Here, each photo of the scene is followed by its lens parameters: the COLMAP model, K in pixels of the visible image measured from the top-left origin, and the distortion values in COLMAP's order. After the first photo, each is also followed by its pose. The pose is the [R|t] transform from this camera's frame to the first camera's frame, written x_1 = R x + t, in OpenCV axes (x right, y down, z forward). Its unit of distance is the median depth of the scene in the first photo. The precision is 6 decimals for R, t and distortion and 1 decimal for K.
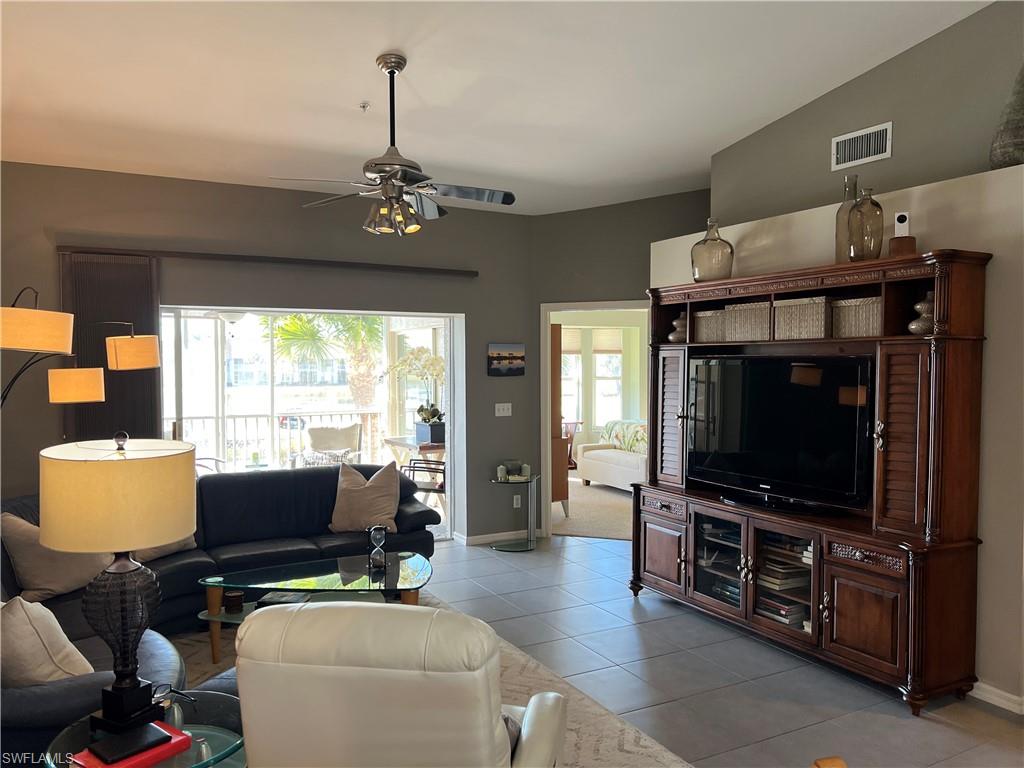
lens RADIAL K [[767.9, 0, 513.9], [0, 767.9, 386.0], [0, 0, 1]] dist [-0.000744, -0.001339]
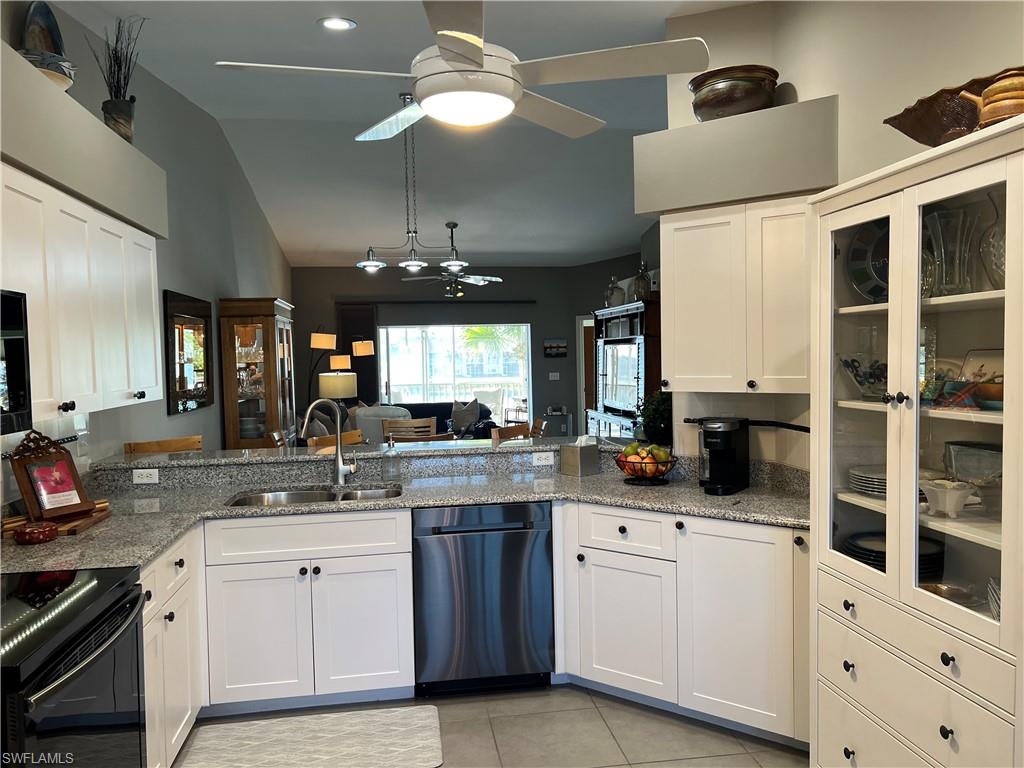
lens RADIAL K [[767.9, 0, 511.6], [0, 767.9, 385.5], [0, 0, 1]] dist [-0.000744, -0.001339]
pose [[0.942376, -0.003590, -0.334536, 0.602199], [0.007227, 0.999928, 0.009628, 0.042203], [0.334477, -0.011491, 0.942334, -0.887315]]
